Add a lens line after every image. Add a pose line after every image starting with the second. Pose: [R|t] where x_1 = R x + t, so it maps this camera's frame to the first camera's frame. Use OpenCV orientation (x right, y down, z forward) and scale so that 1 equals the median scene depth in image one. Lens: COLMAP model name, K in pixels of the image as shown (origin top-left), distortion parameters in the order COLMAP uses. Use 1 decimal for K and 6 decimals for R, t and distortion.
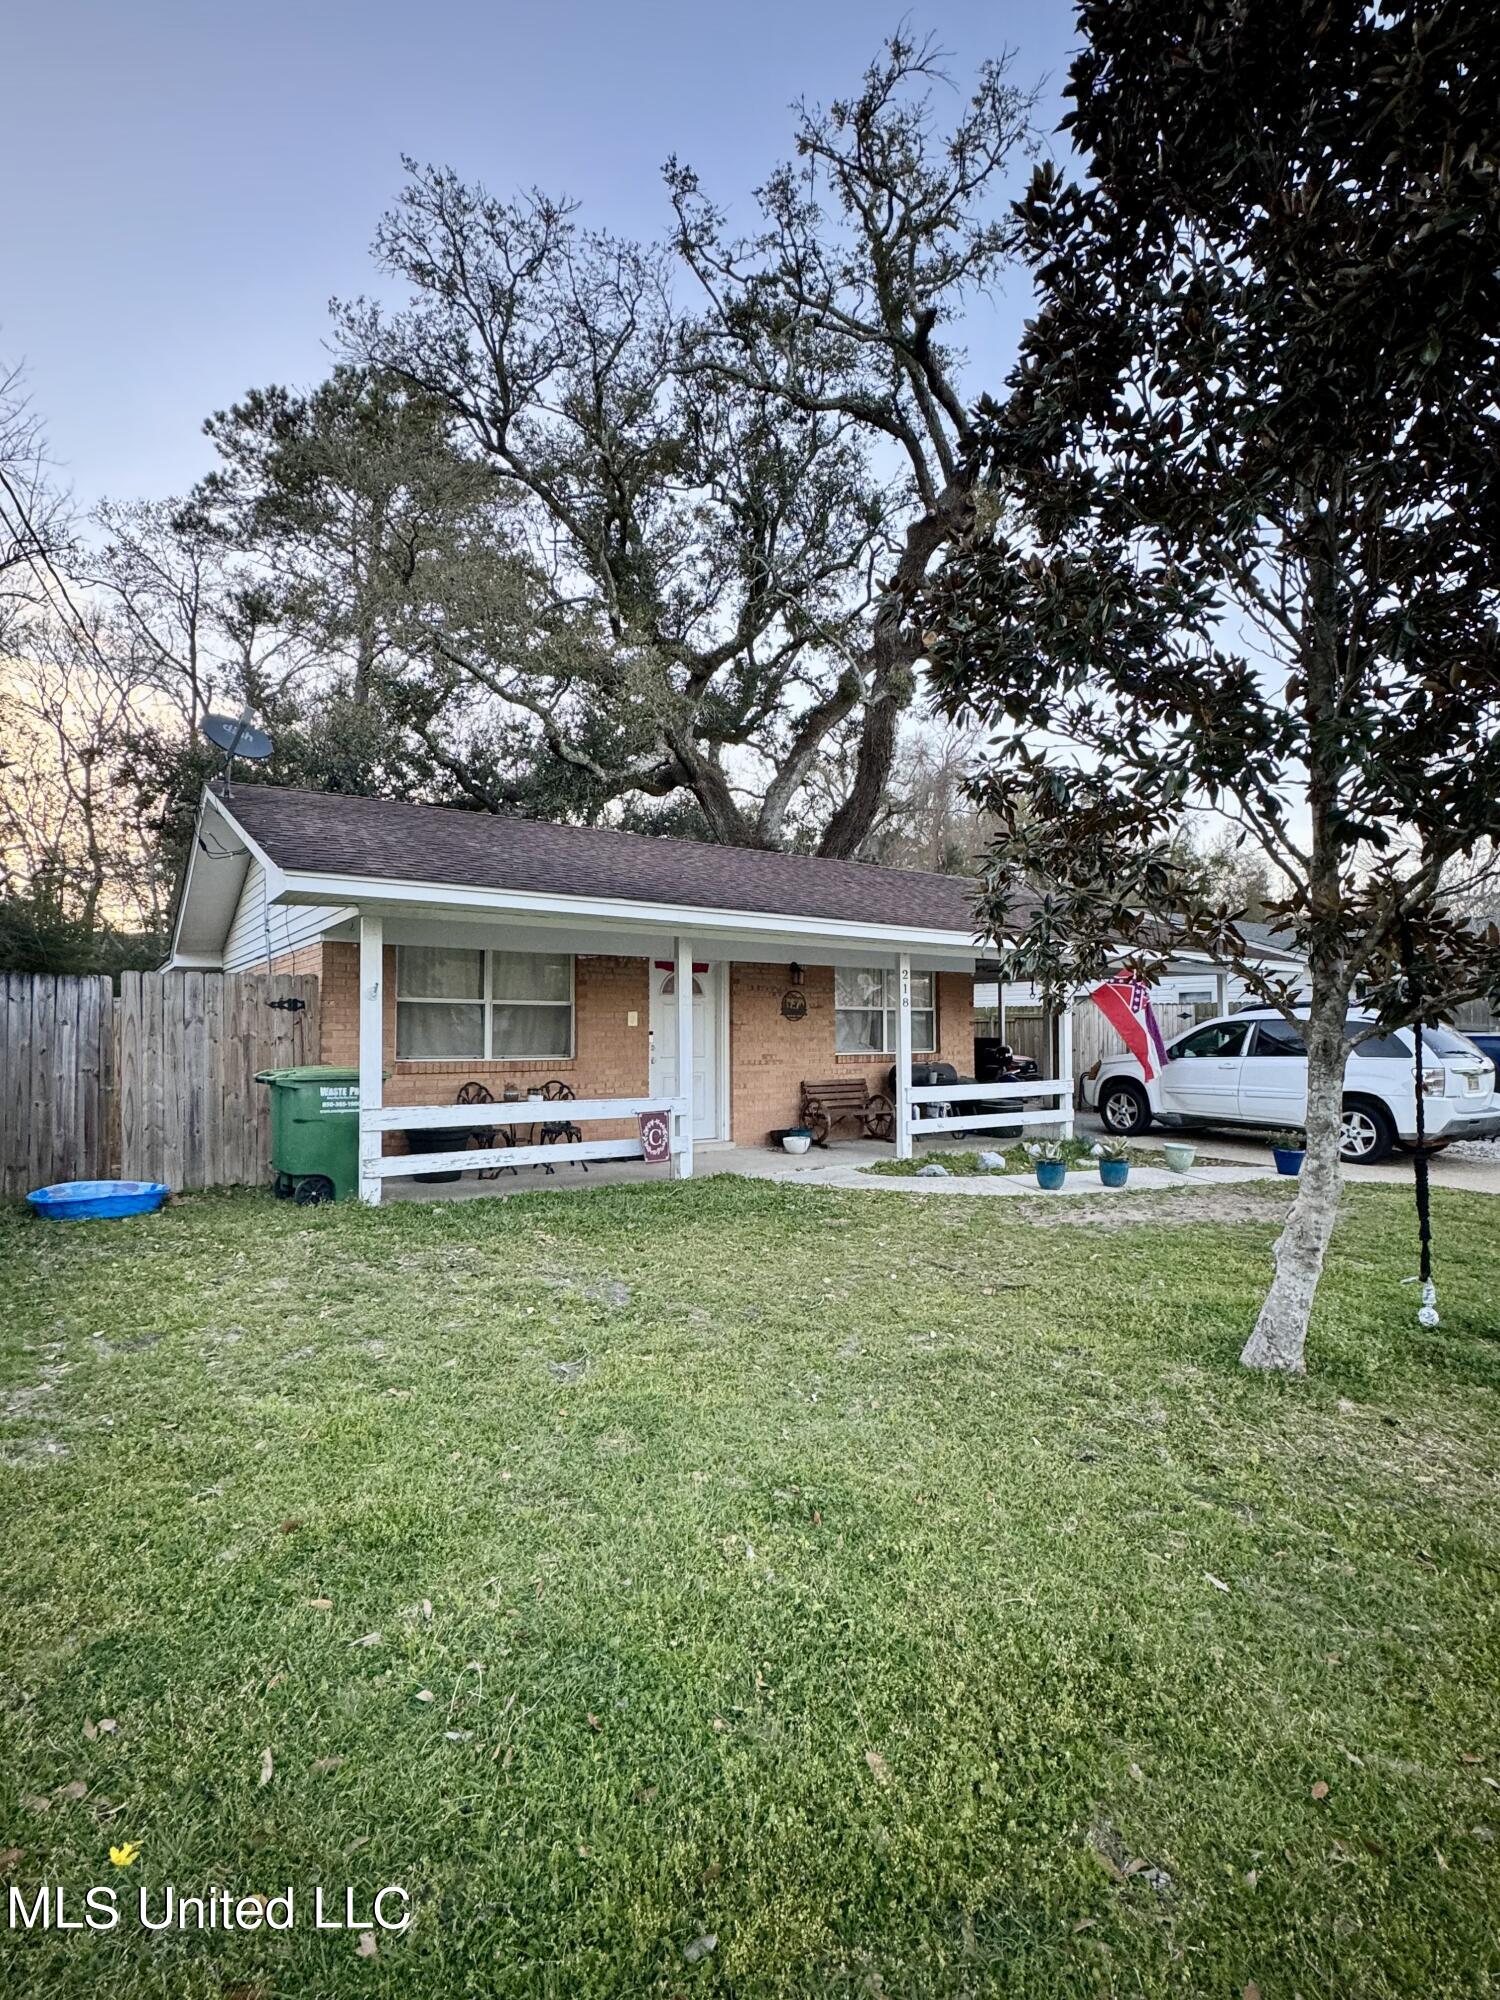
lens RADIAL K [[987.7, 0, 755.9], [0, 987.7, 999.8], [0, 0, 1]] dist [-0.002816, -0.000064]
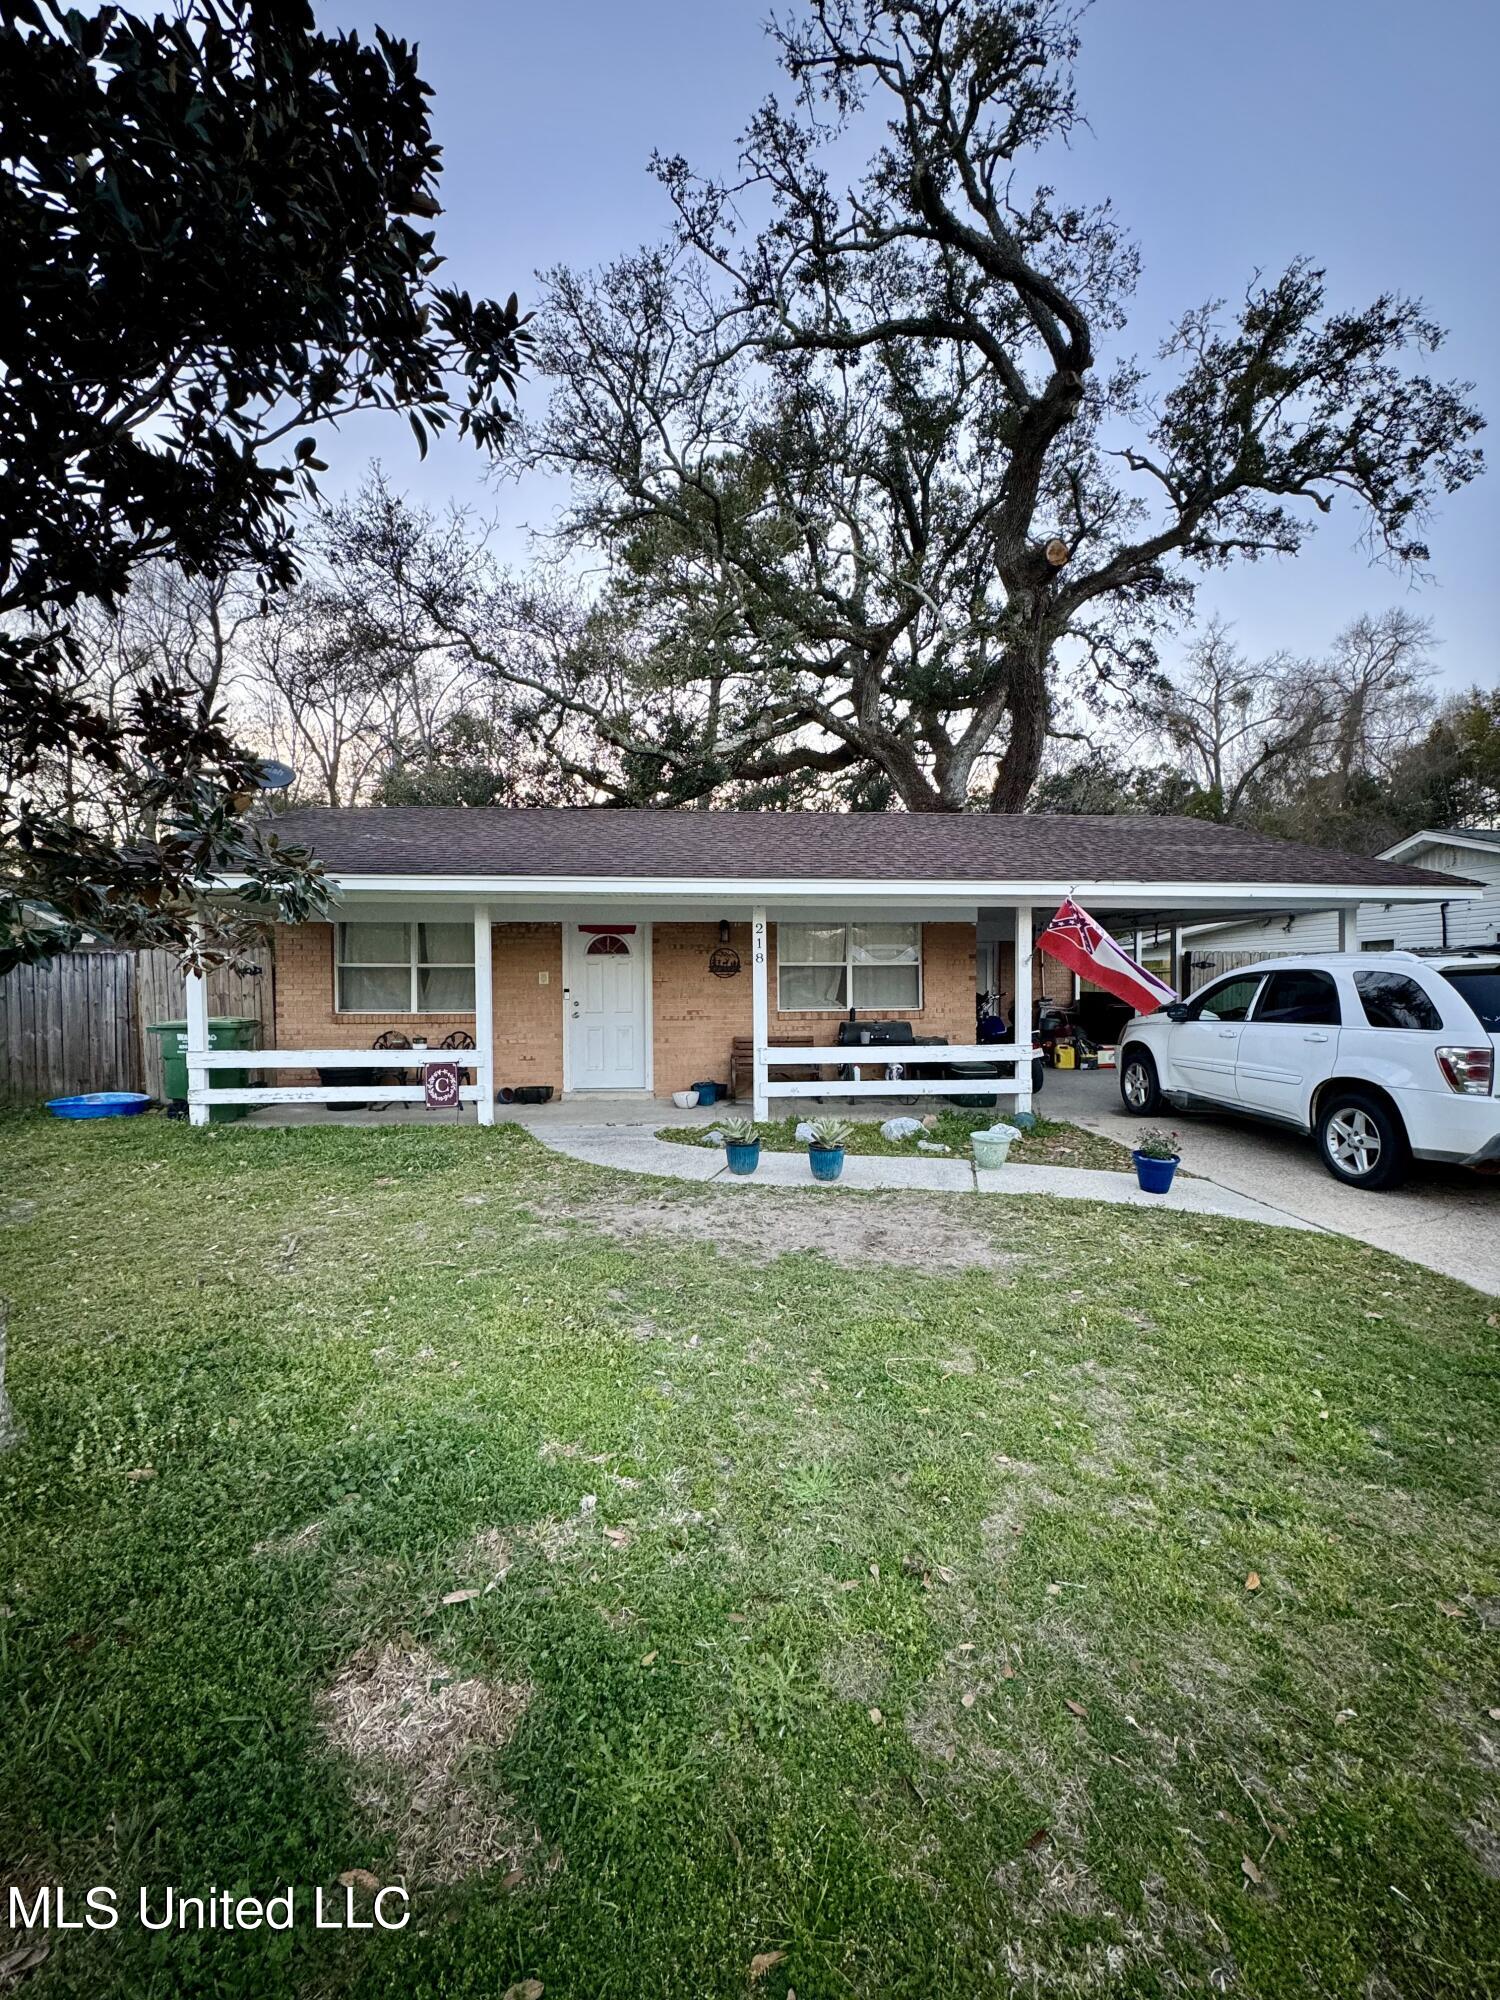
lens RADIAL K [[798.9, 0, 737.5], [0, 798.9, 1008.8], [0, 0, 1]] dist [-0.000152, 0.000157]
pose [[0.858658, 0.010295, -0.512446, 0.534838], [0.020581, 0.998299, 0.054541, 0.009507], [0.512136, -0.057378, 0.856986, 0.341467]]
